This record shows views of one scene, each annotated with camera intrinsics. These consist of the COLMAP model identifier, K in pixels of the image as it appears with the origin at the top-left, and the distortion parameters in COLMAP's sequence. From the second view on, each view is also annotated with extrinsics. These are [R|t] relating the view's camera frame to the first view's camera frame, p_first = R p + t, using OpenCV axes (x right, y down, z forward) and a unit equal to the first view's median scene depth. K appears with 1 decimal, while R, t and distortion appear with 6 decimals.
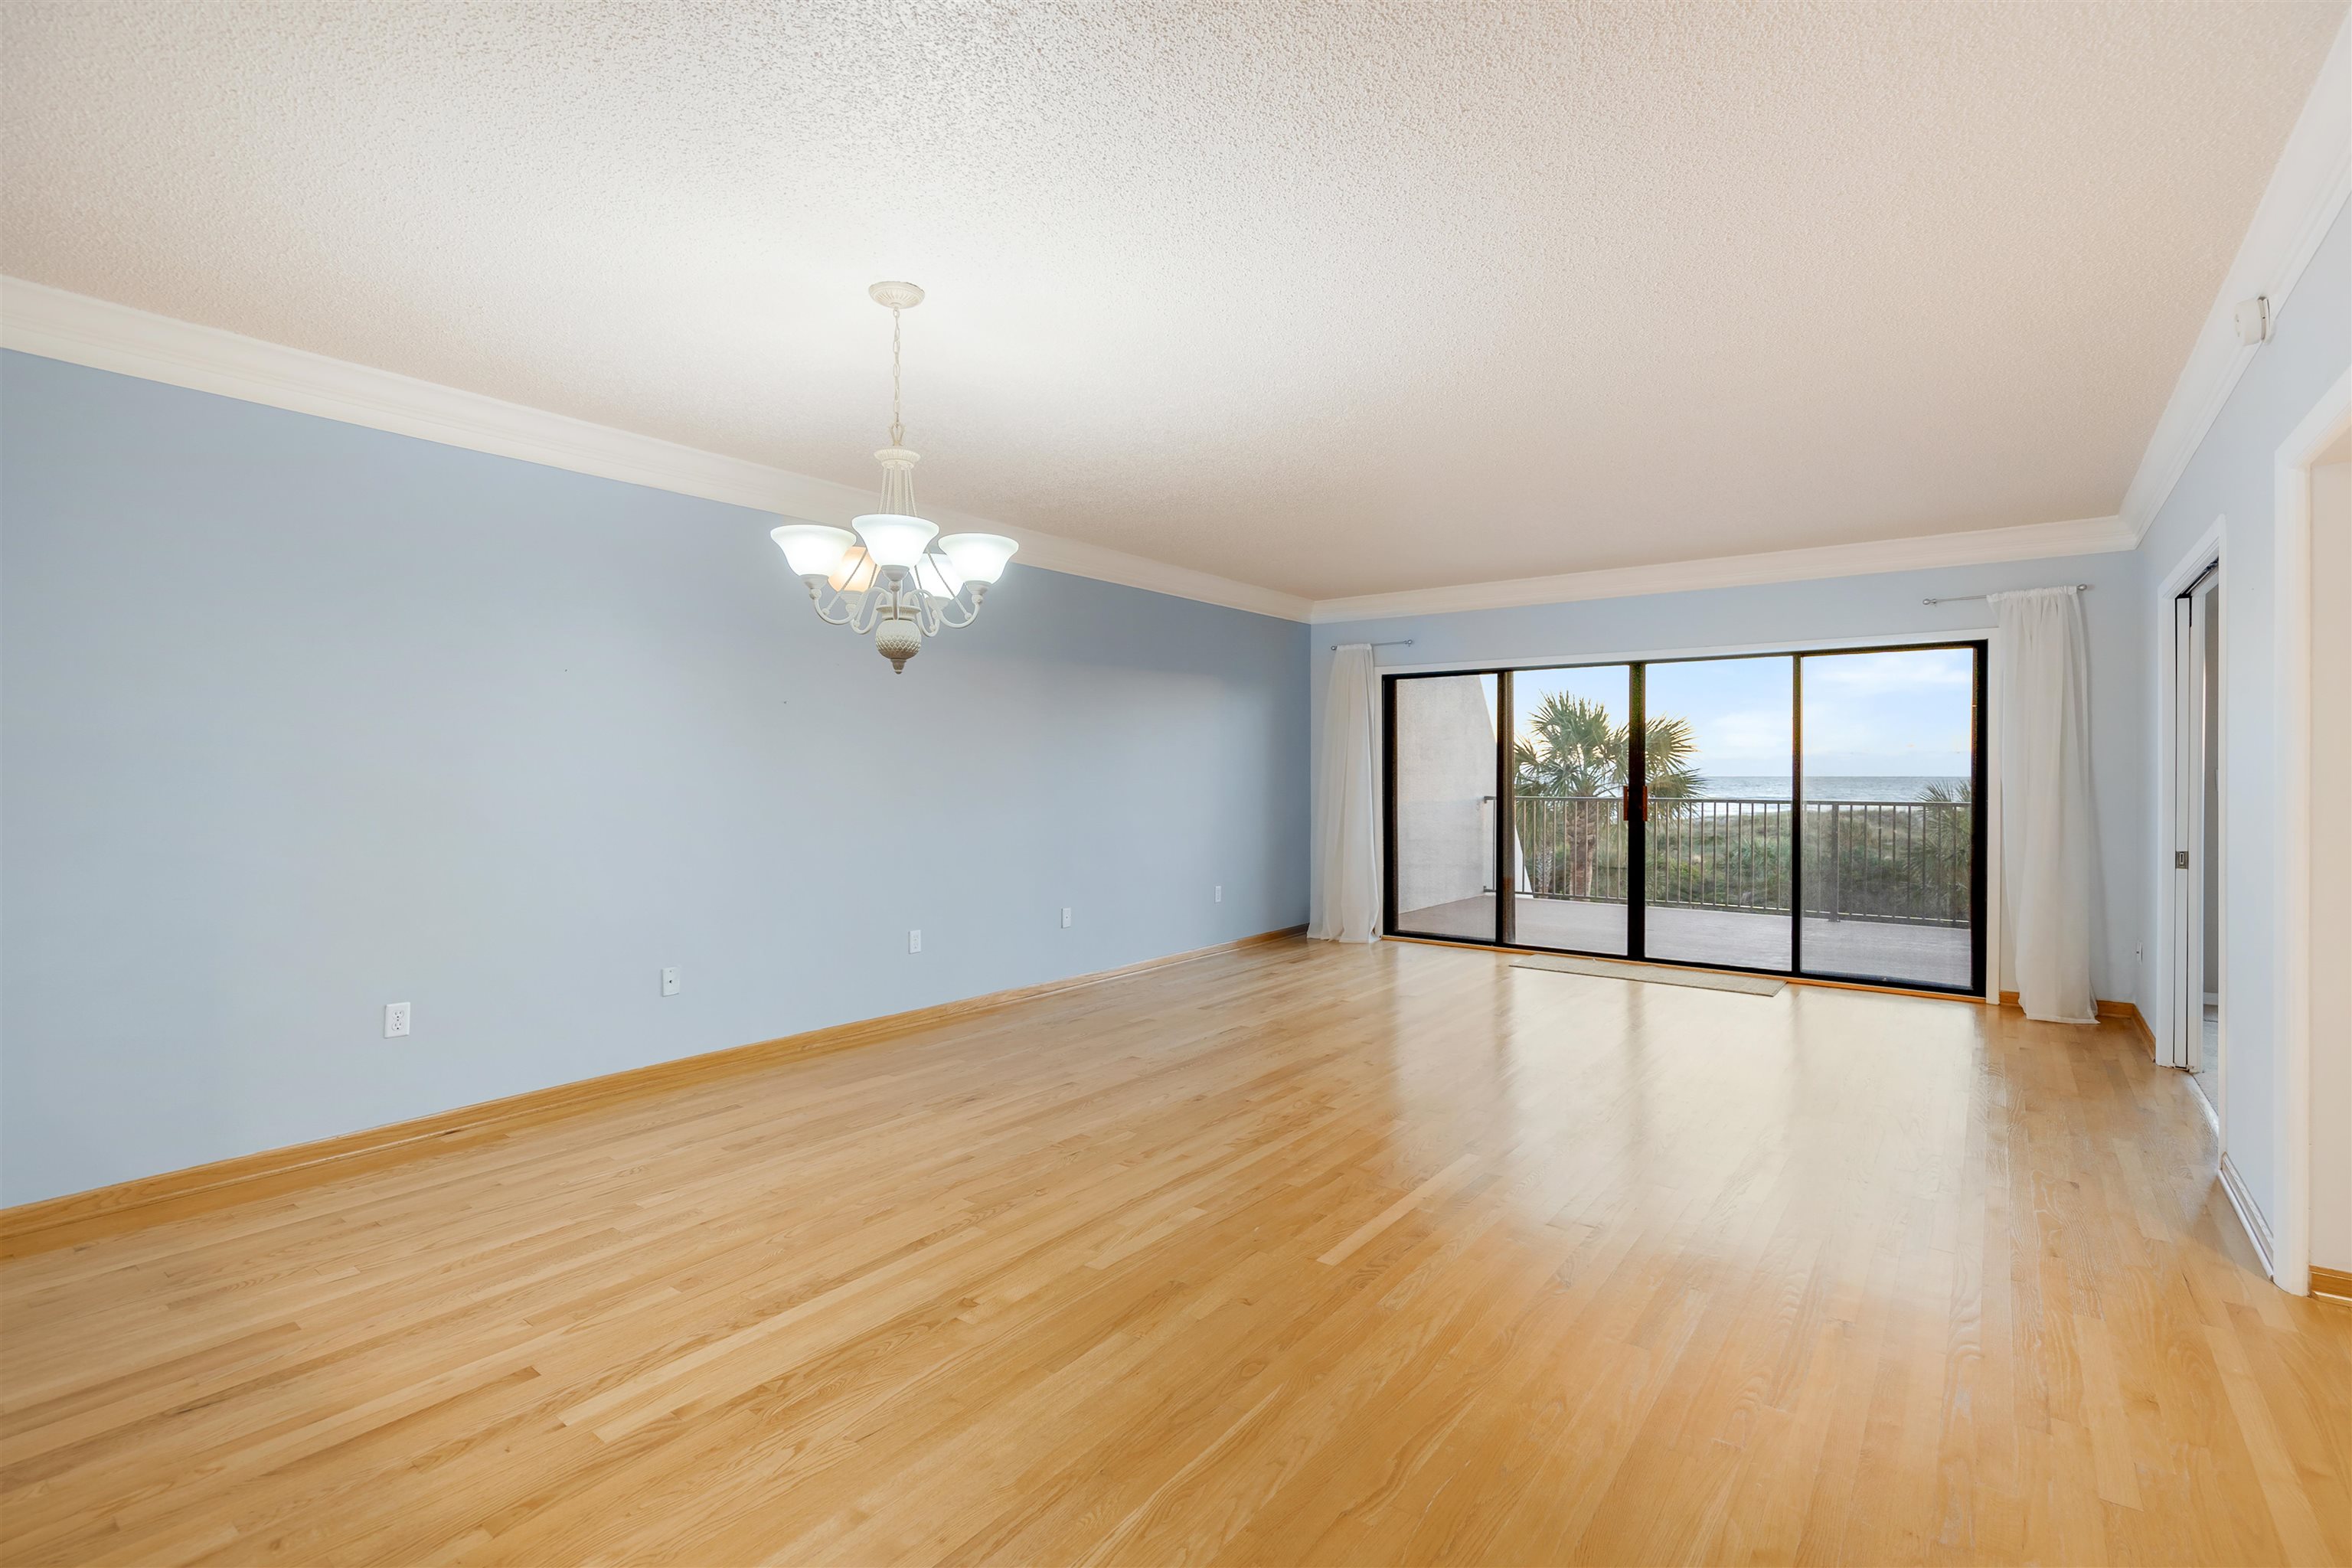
lens RADIAL K [[1077.6, 0, 1181.0], [0, 1077.6, 773.8], [0, 0, 1]] dist [-0.001116, -0.000352]
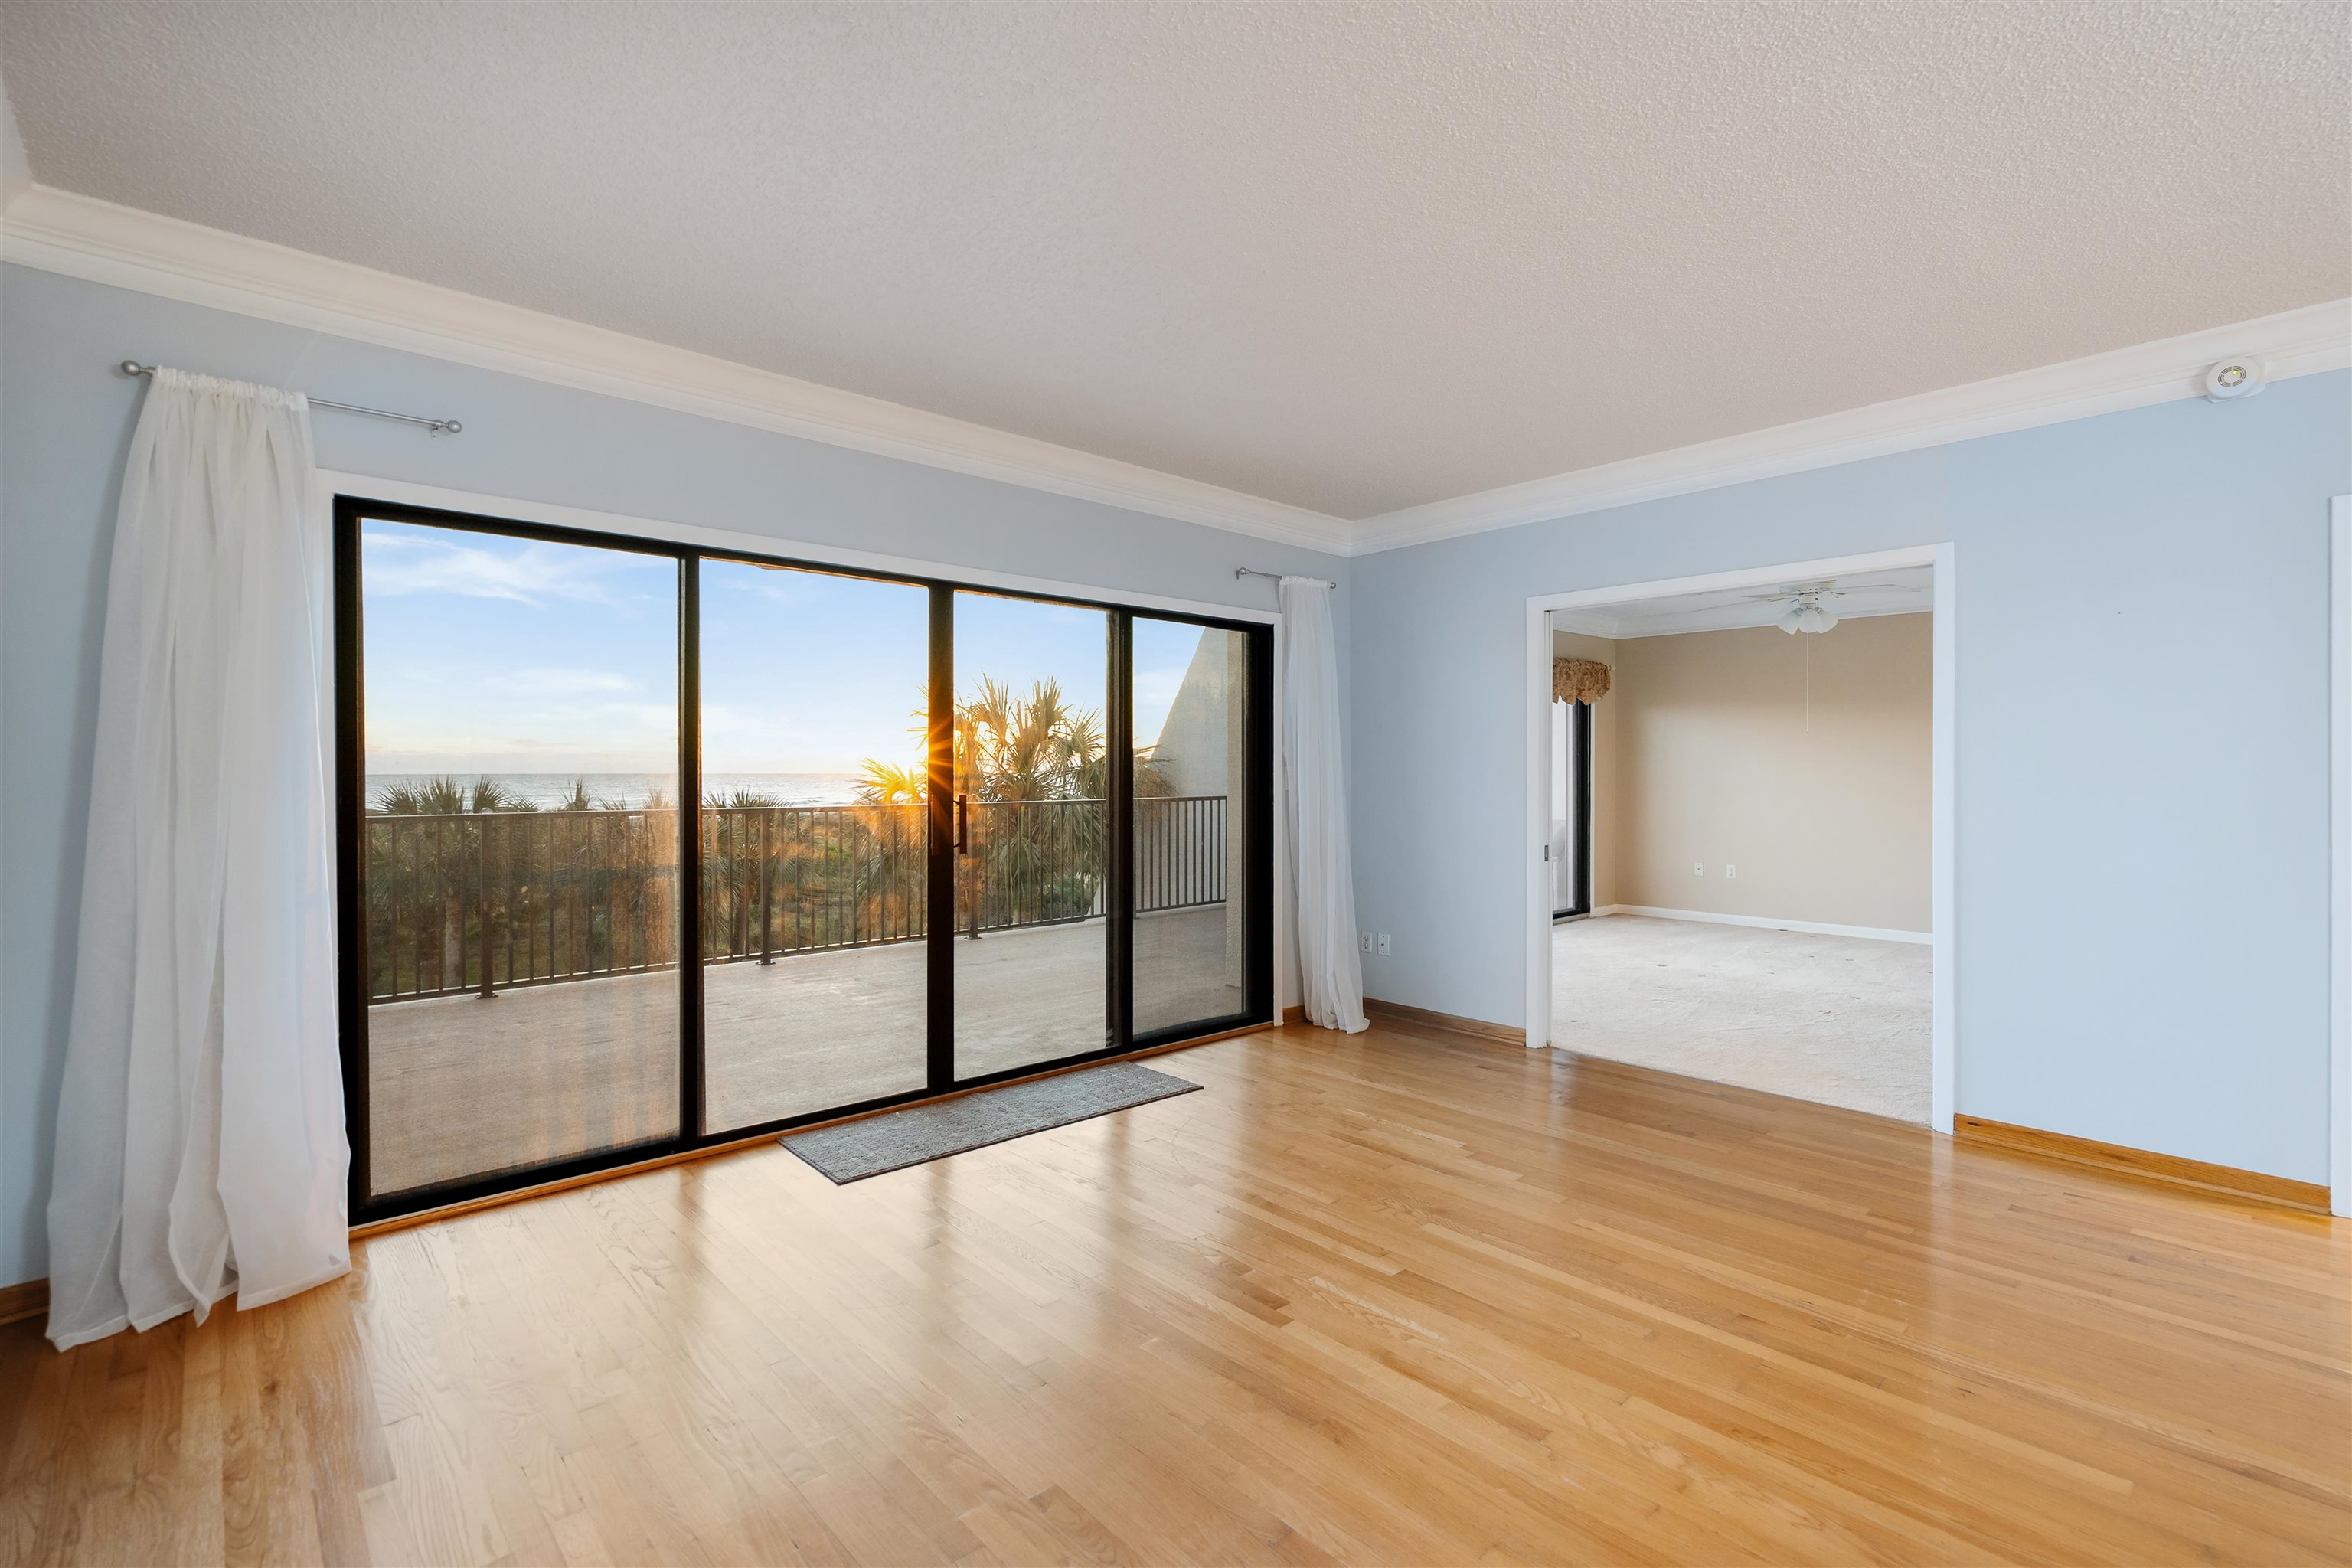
lens RADIAL K [[1077.6, 0, 1181.0], [0, 1077.6, 773.8], [0, 0, 1]] dist [-0.001116, -0.000352]
pose [[0.178256, -0.005870, 0.983967, -0.163171], [-0.008810, 0.999933, 0.007561, -0.006431], [-0.983945, -0.010017, 0.178192, 0.942019]]
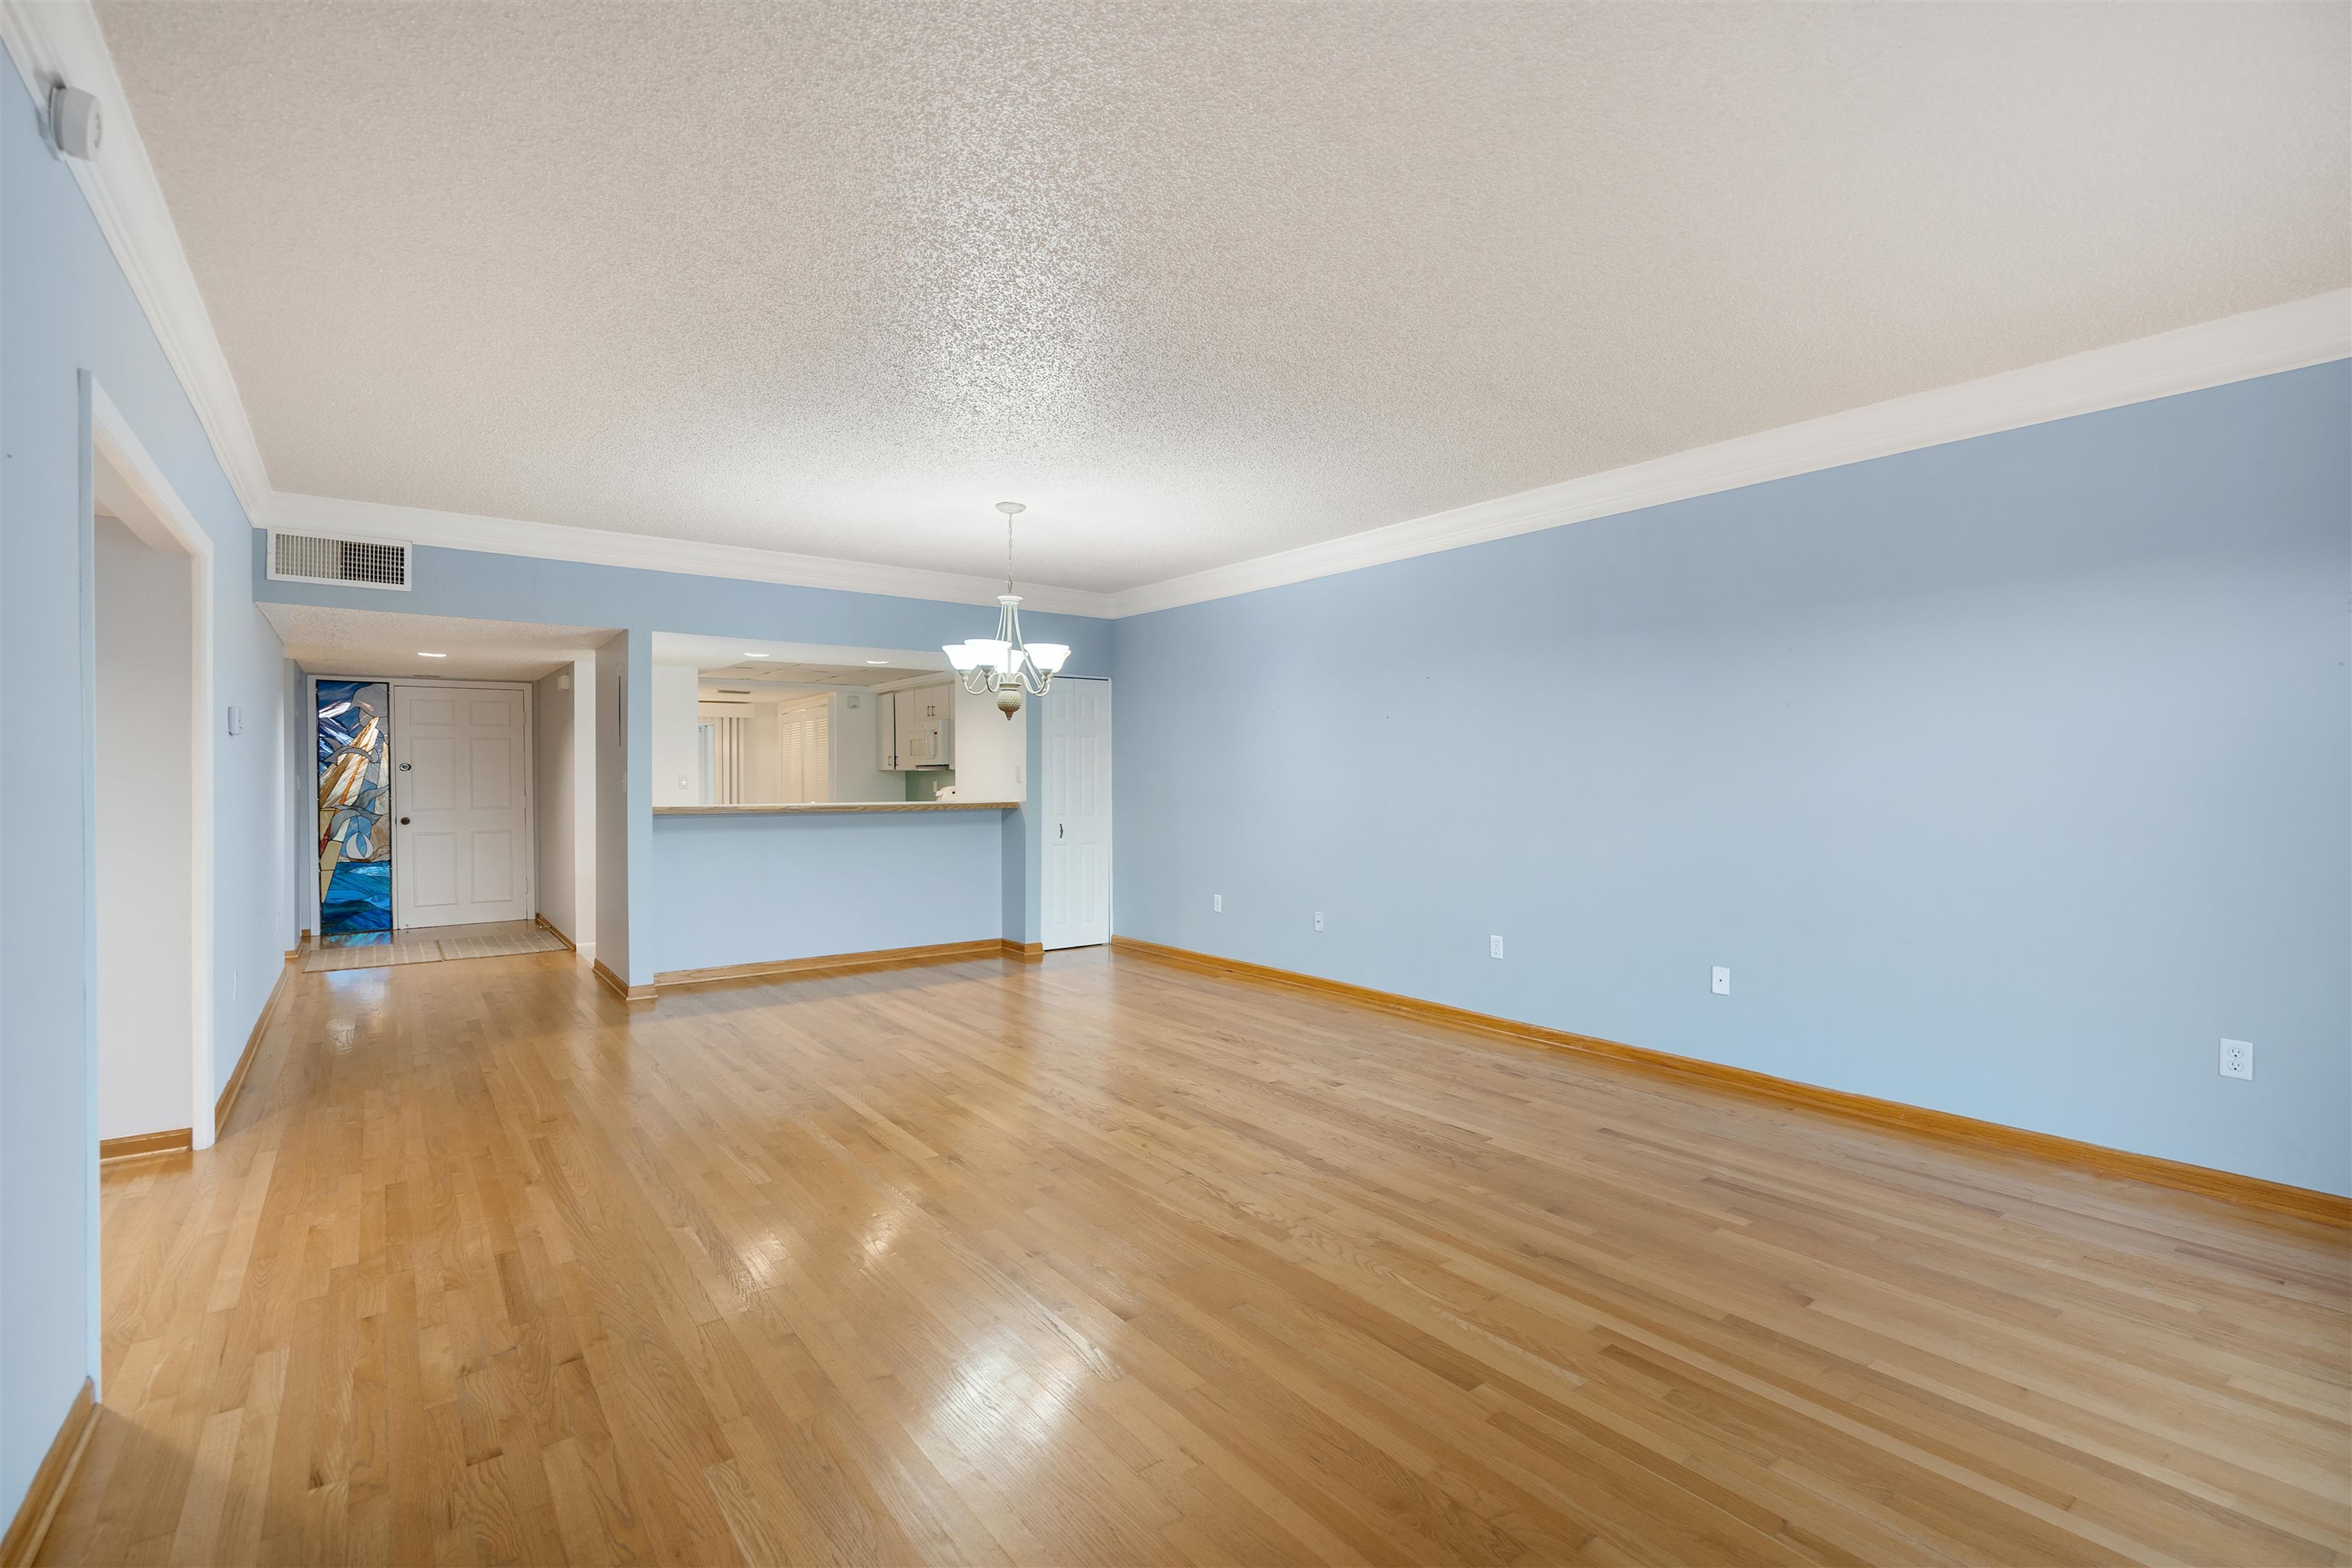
lens RADIAL K [[1077.6, 0, 1181.0], [0, 1077.6, 773.8], [0, 0, 1]] dist [-0.001116, -0.000352]
pose [[-0.270573, 0.001825, -0.962698, 0.734997], [0.000323, 0.999998, 0.001805, -0.004297], [0.962699, 0.000178, -0.270573, 0.932526]]
